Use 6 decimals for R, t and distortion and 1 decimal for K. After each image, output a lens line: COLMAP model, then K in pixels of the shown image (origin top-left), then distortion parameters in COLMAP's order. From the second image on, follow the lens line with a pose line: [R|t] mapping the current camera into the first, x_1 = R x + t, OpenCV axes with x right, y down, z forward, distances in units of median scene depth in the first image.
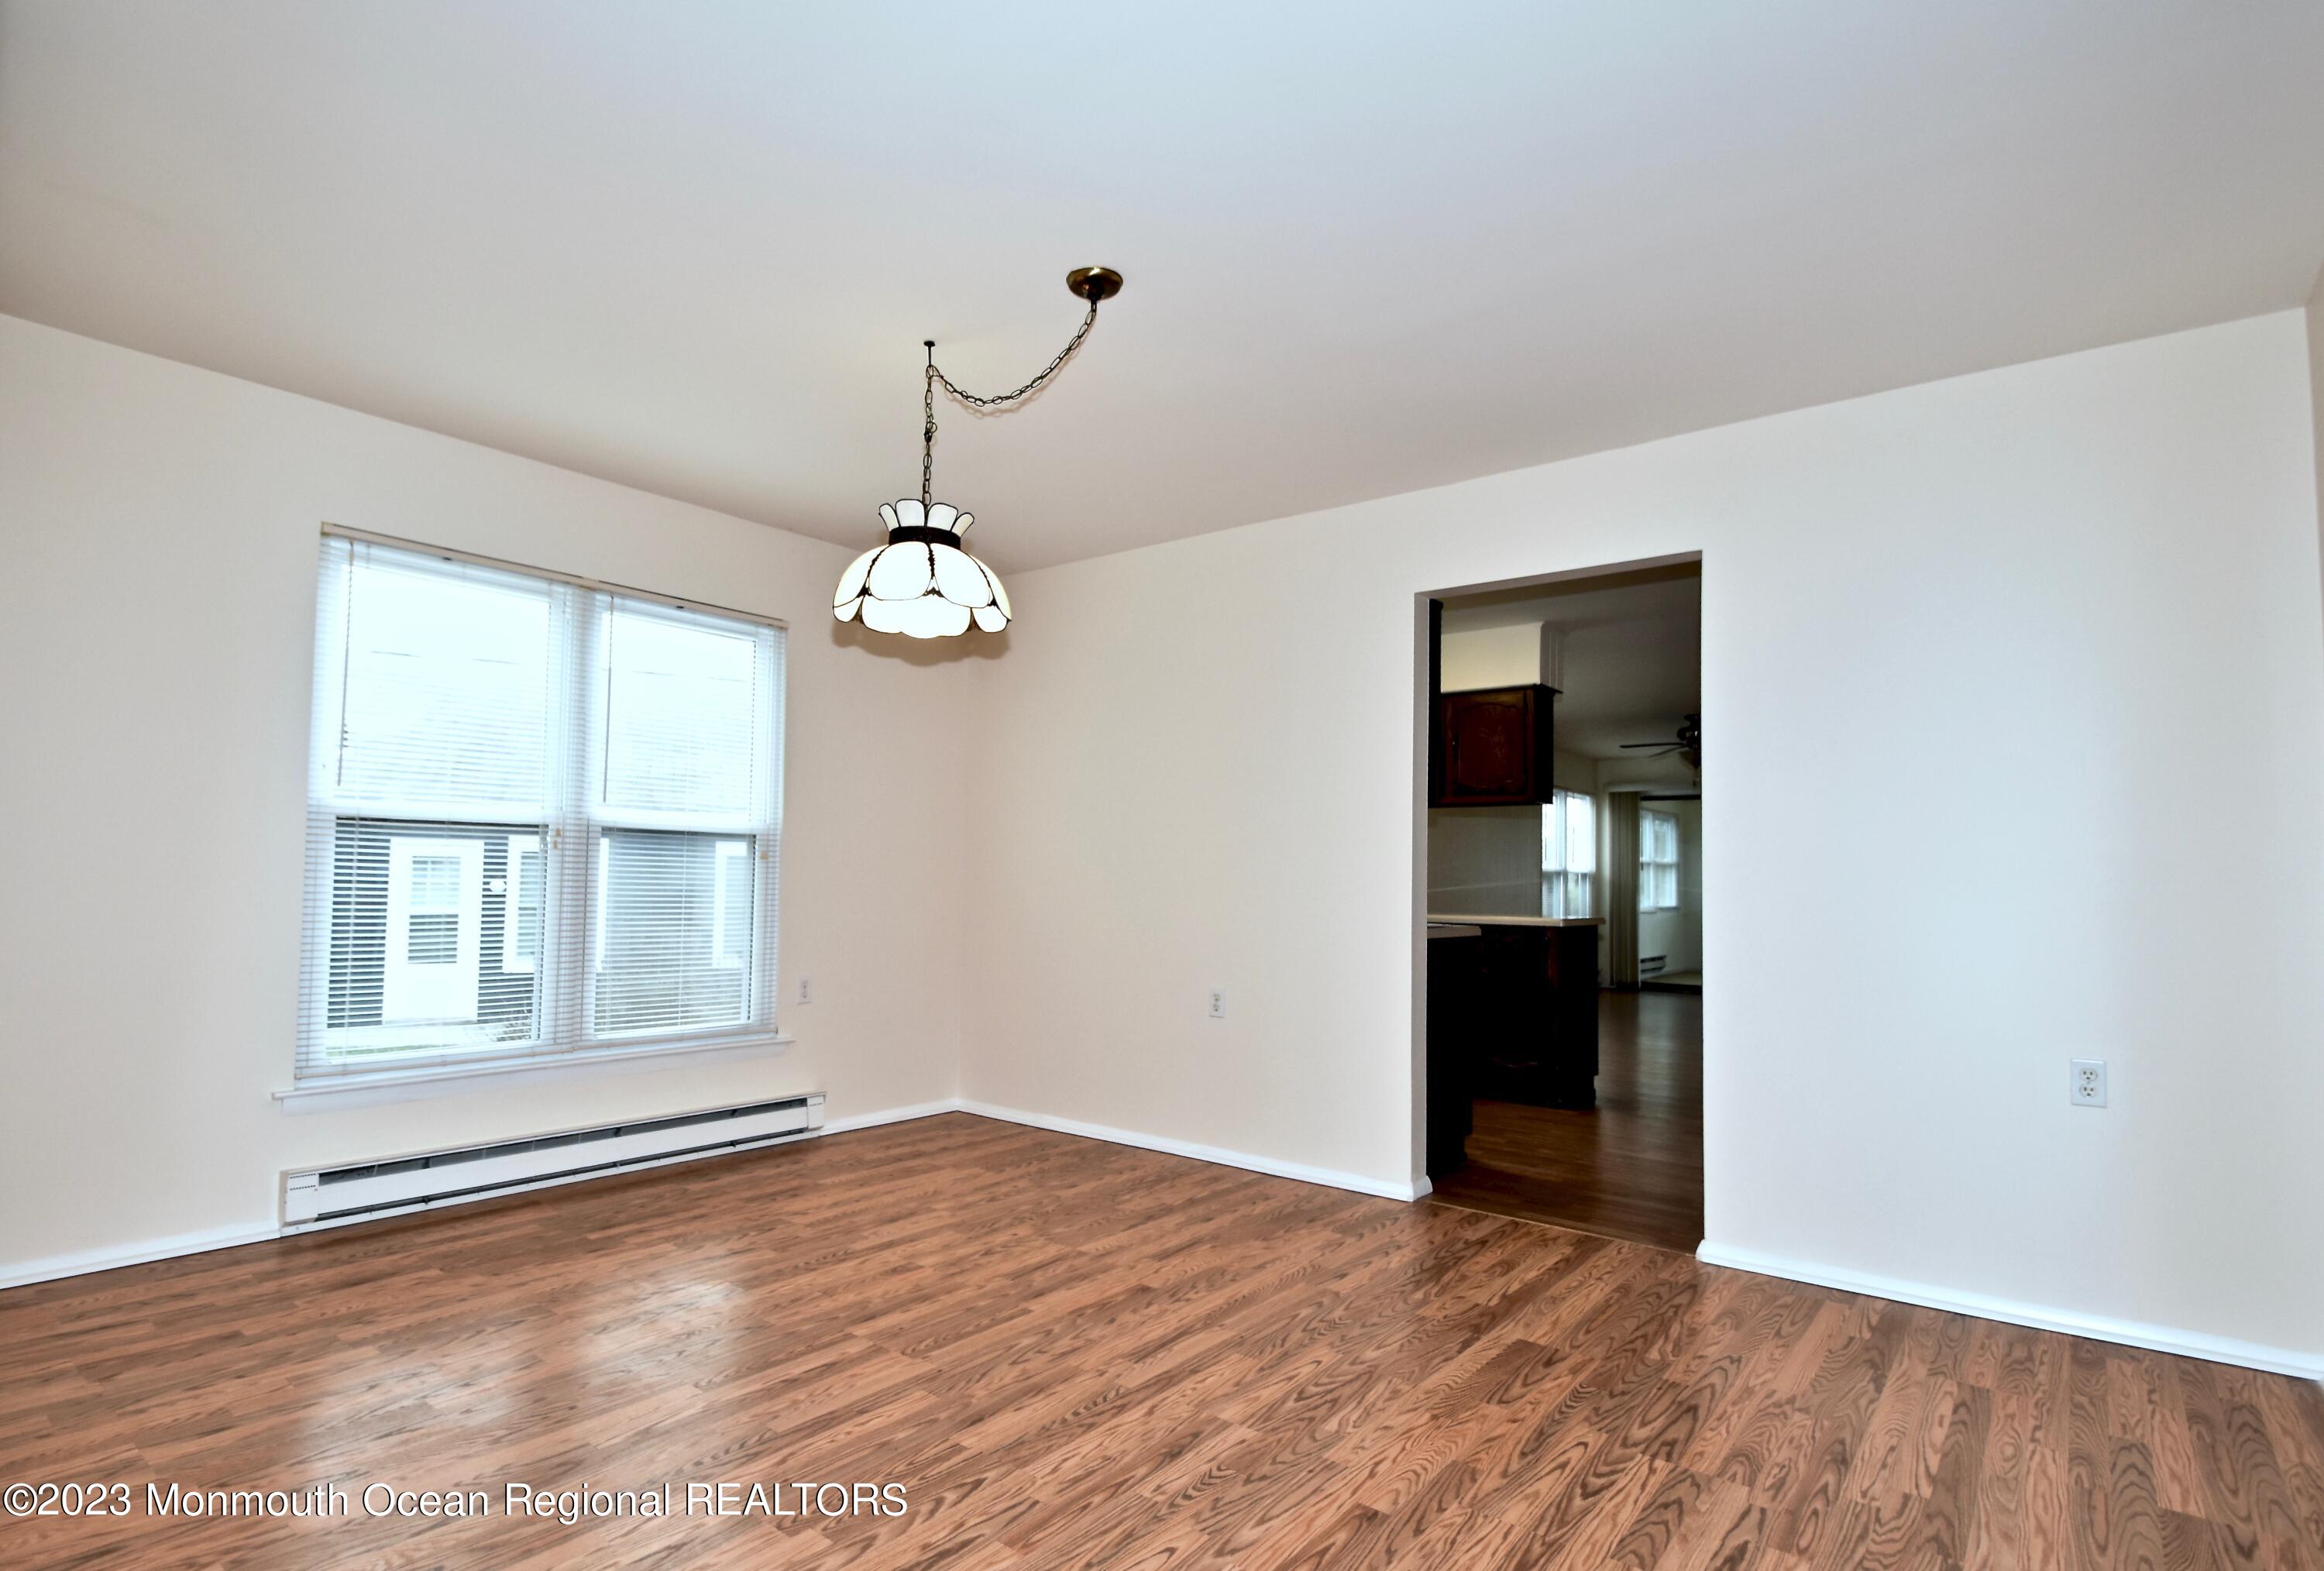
lens RADIAL K [[1180.3, 0, 1162.0], [0, 1180.3, 785.5], [0, 0, 1]] dist [-0.006010, -0.001686]
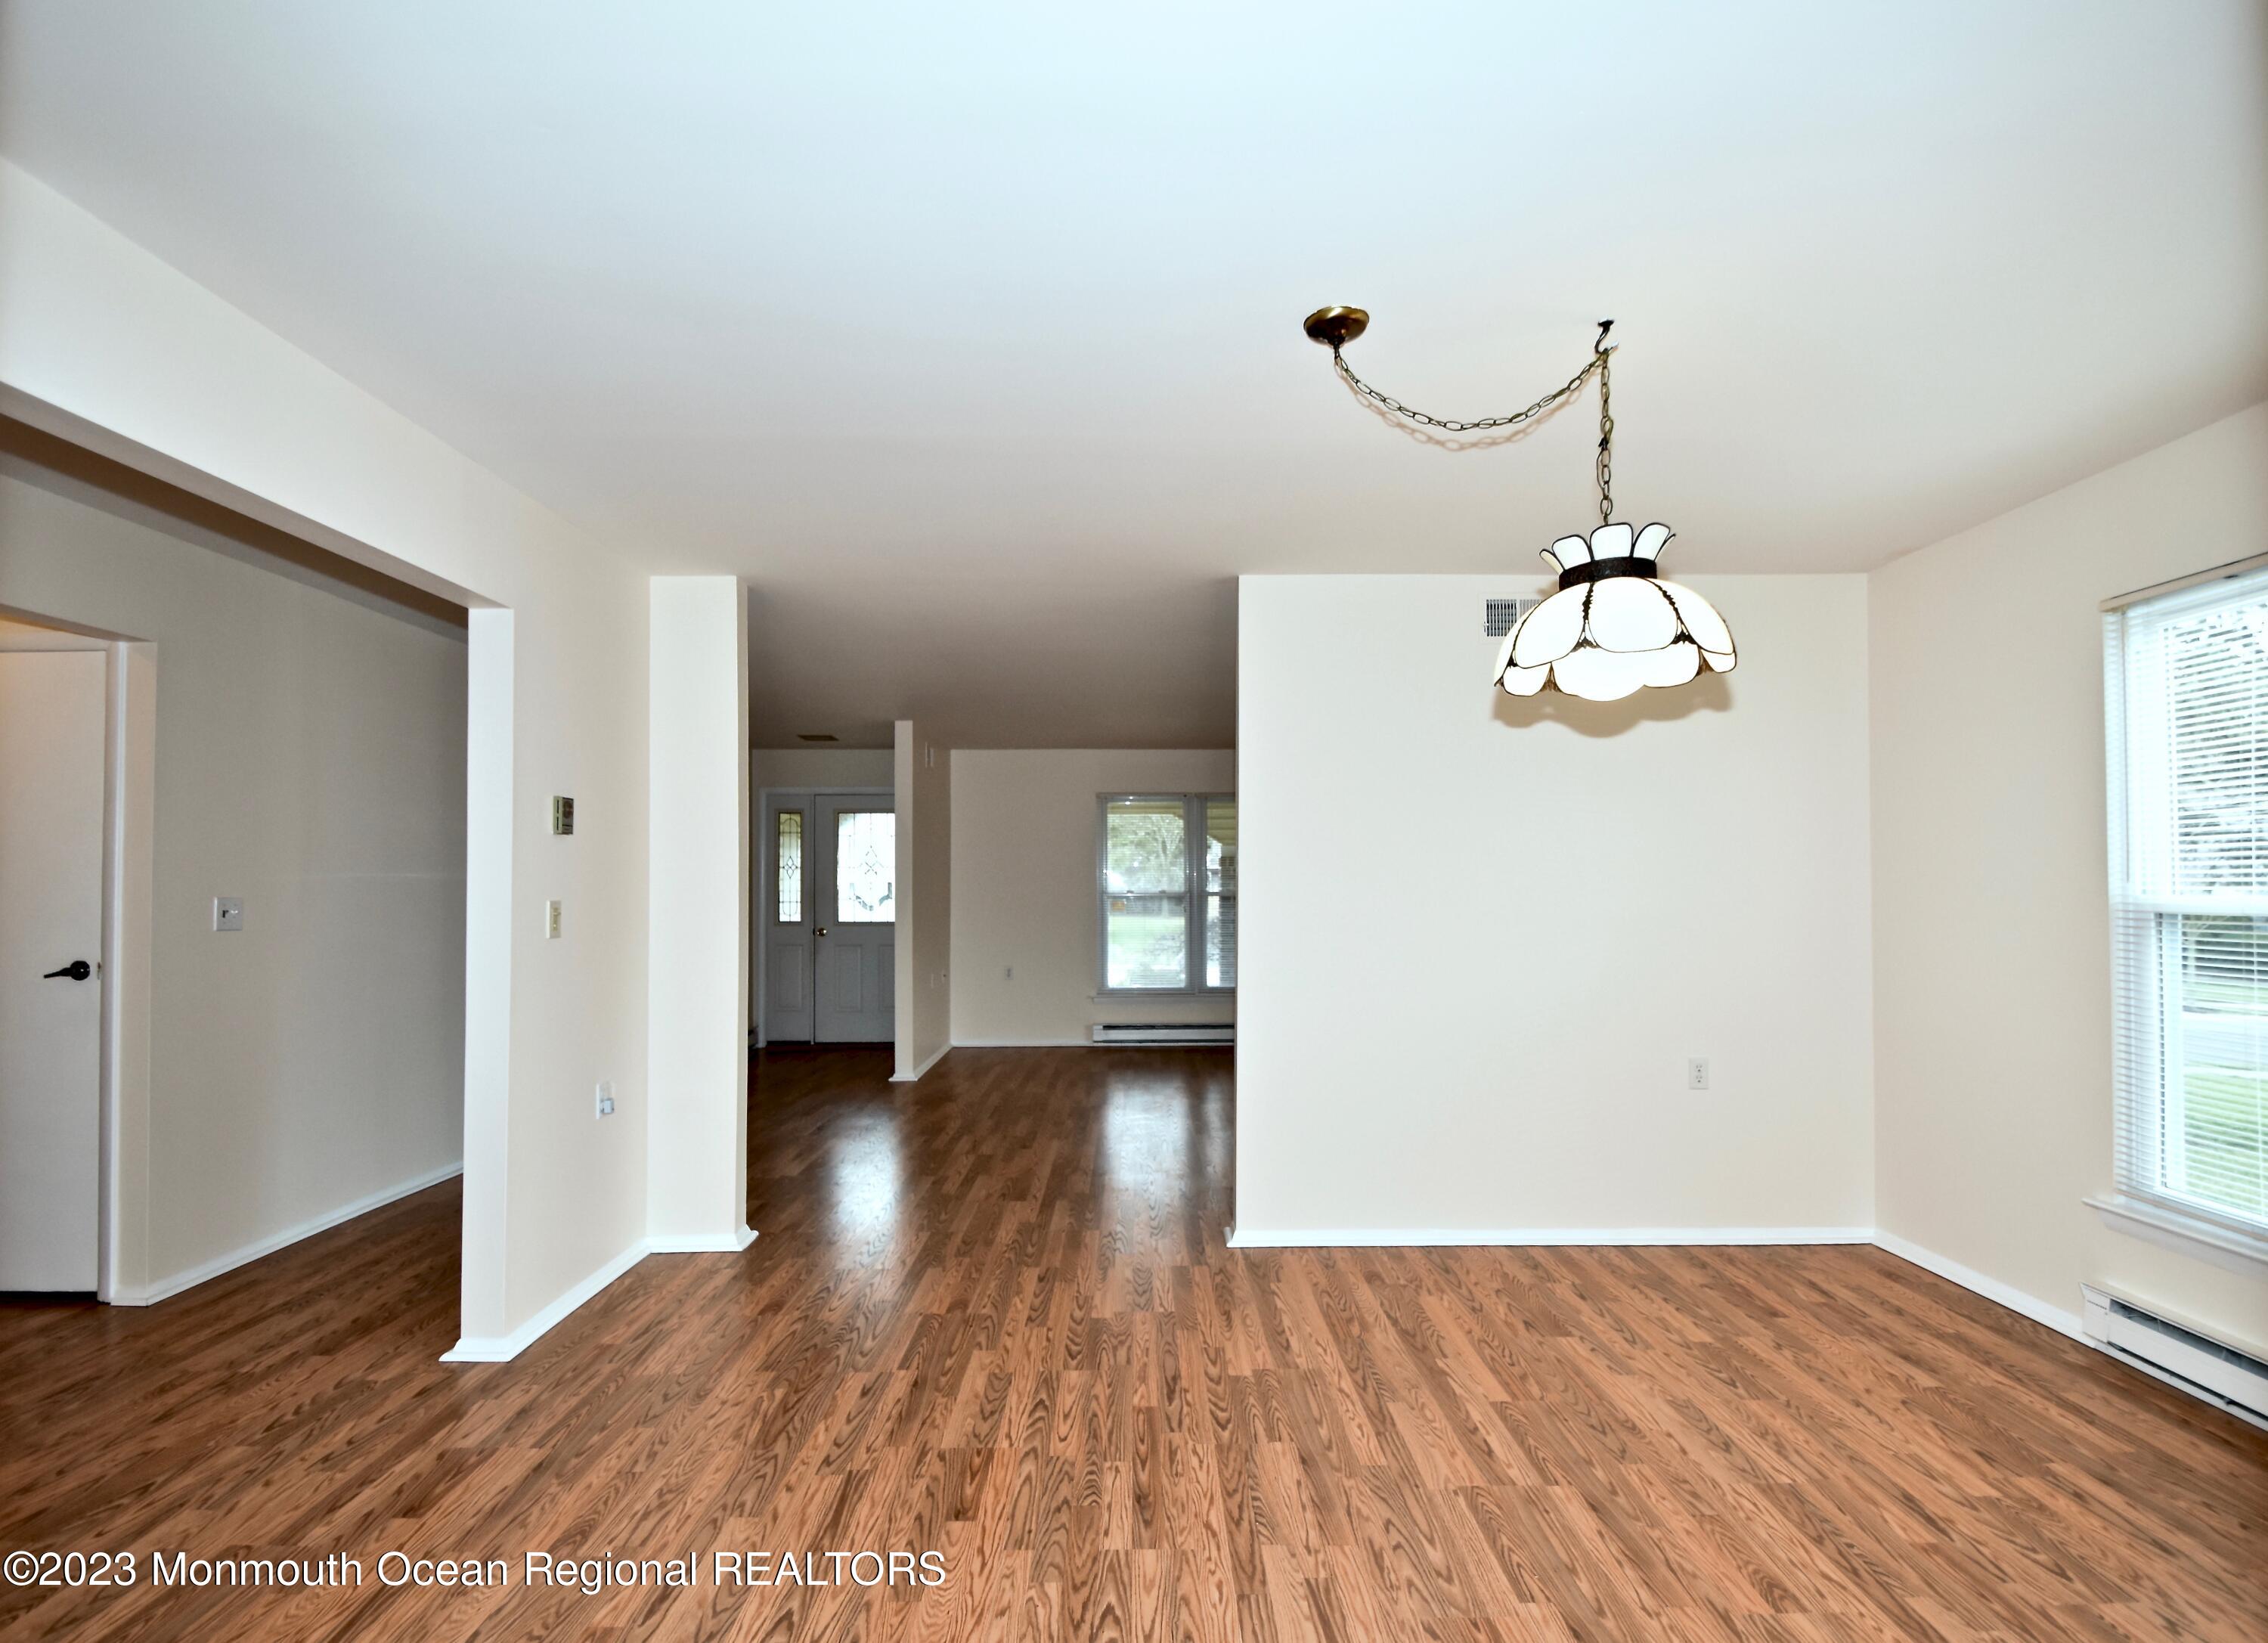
lens RADIAL K [[1086.2, 0, 1134.3], [0, 1086.2, 867.9], [0, 0, 1]] dist [-0.011847, -0.000671]
pose [[-0.795530, -0.024267, -0.605428, 0.476678], [0.039448, 0.995004, -0.091716, 0.035145], [0.604629, -0.096846, -0.790598, 1.344304]]
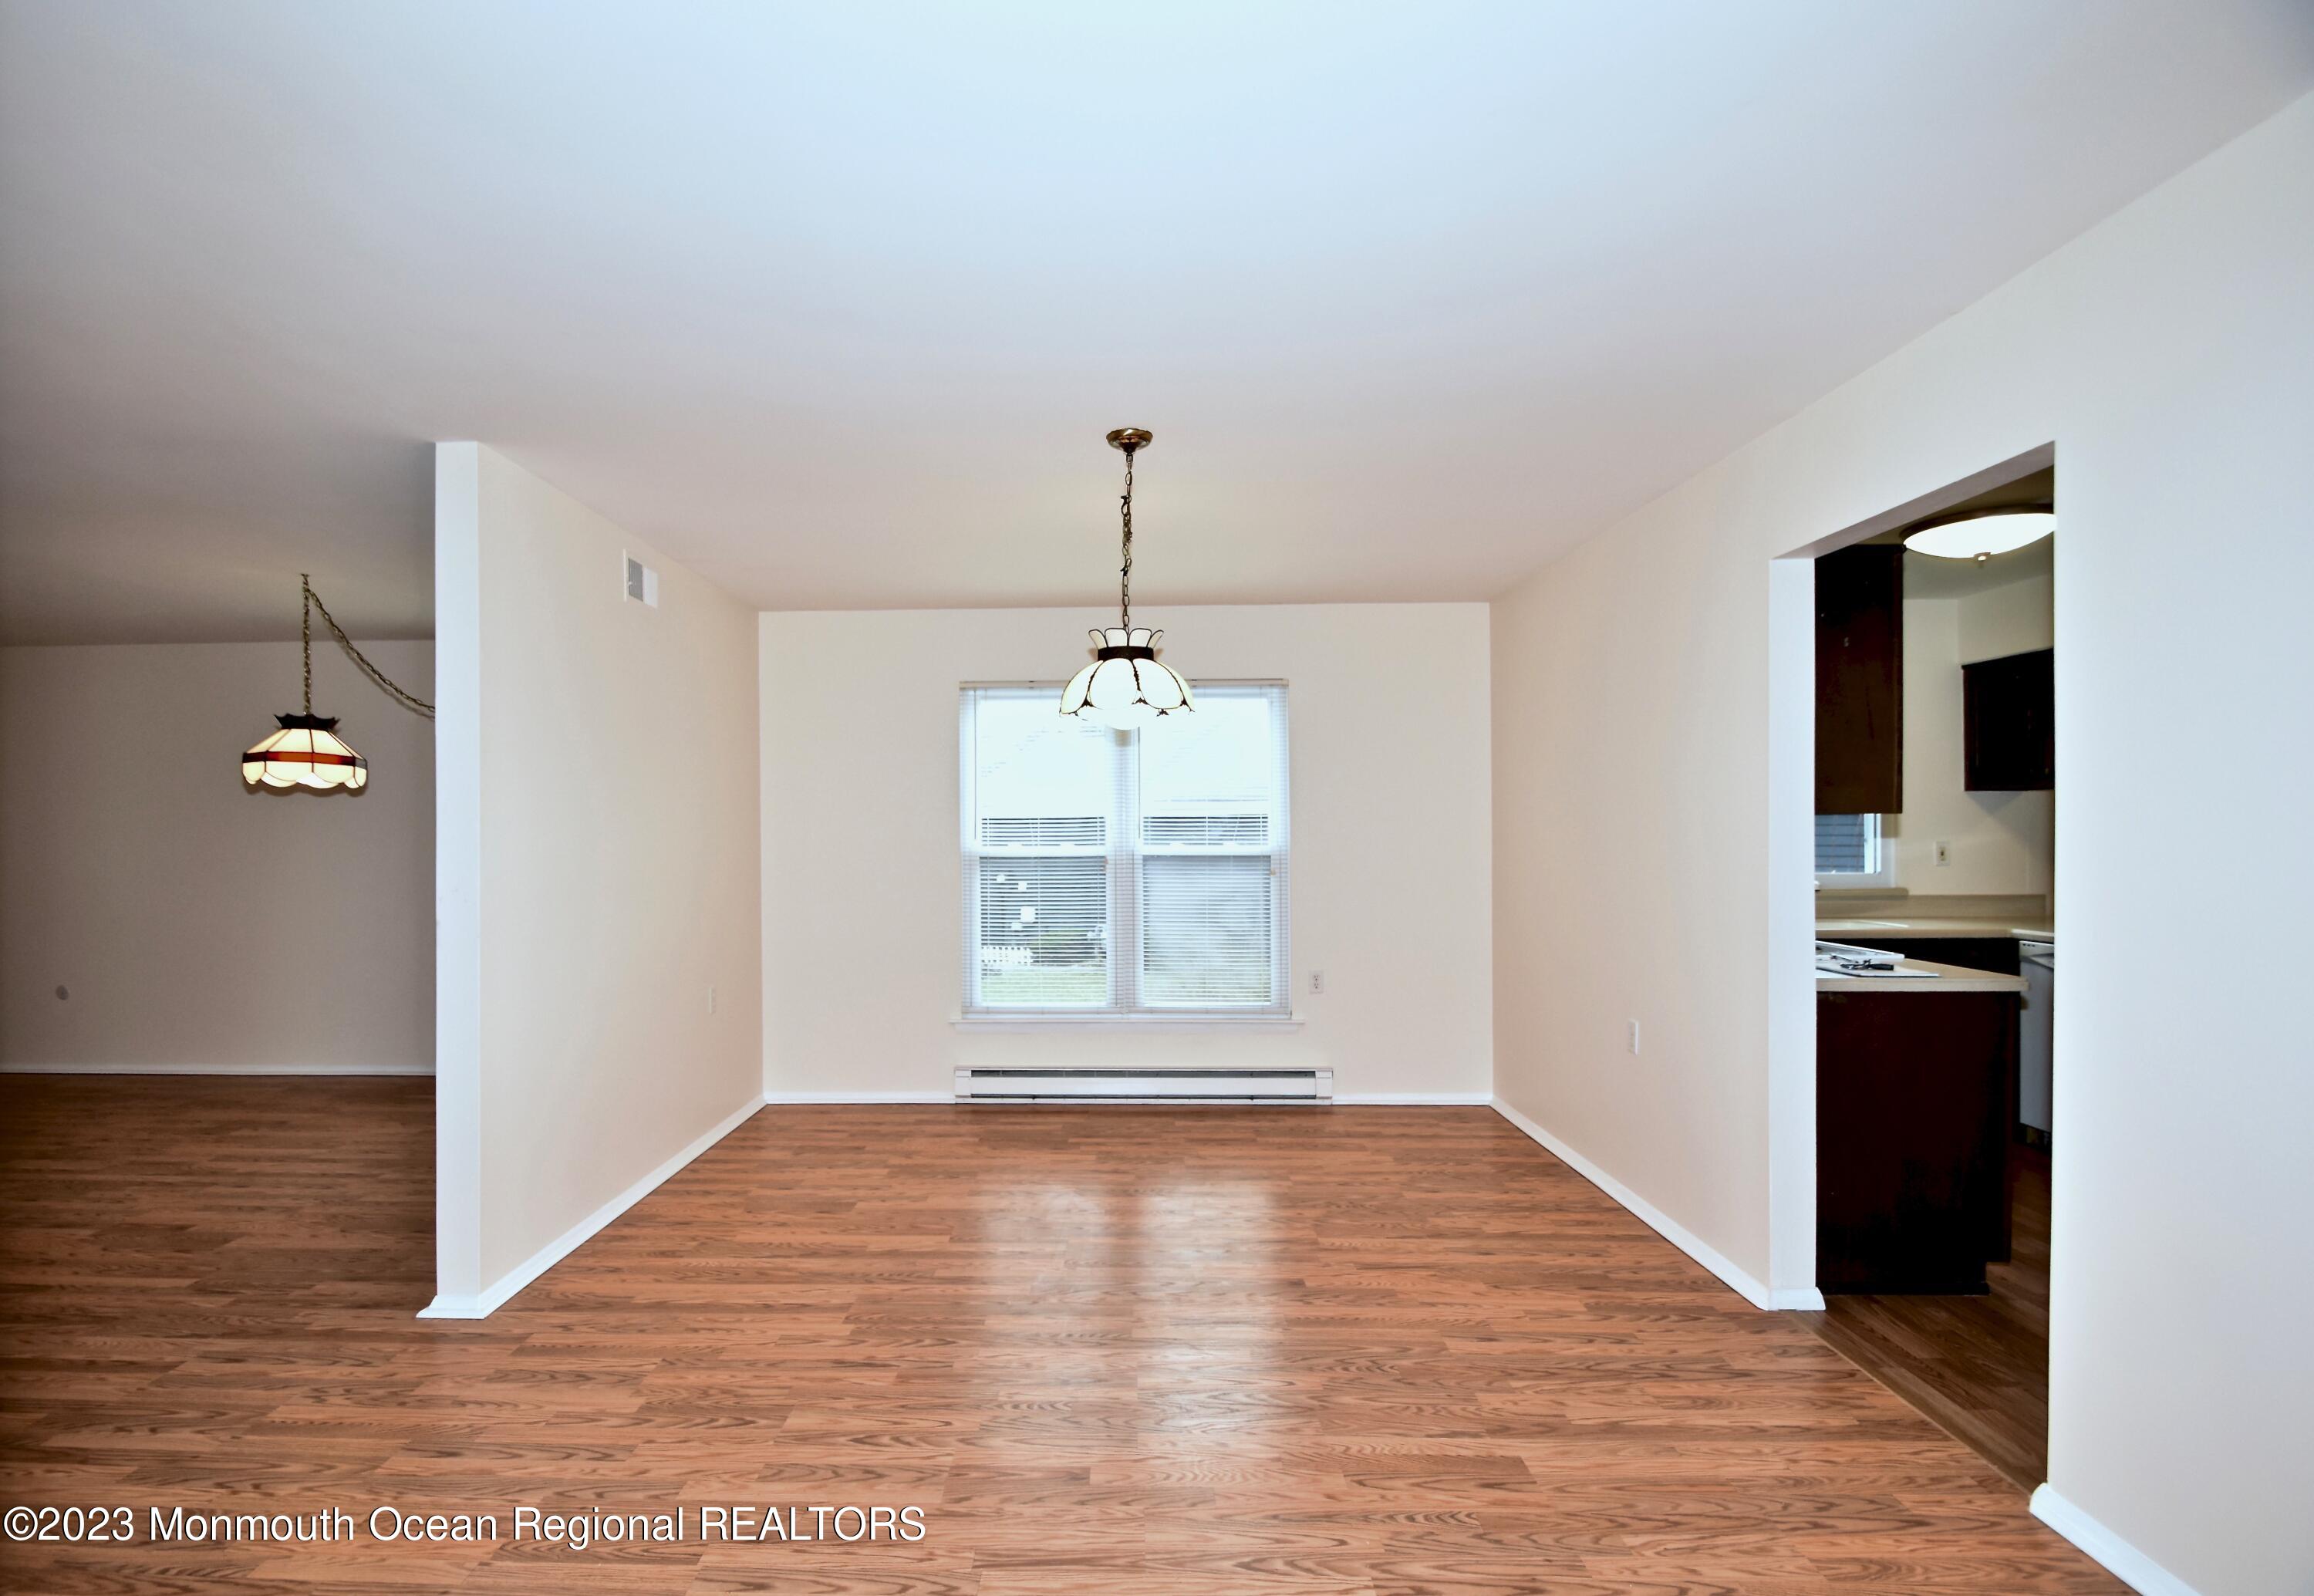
lens RADIAL K [[1098.5, 0, 1096.6], [0, 1098.5, 797.0], [0, 0, 1]] dist [0.007363, -0.010302]
pose [[0.594095, -0.044014, -0.803190, 0.737563], [0.077527, 0.996987, 0.002711, -0.056755], [0.800650, -0.063879, 0.595717, 0.244652]]
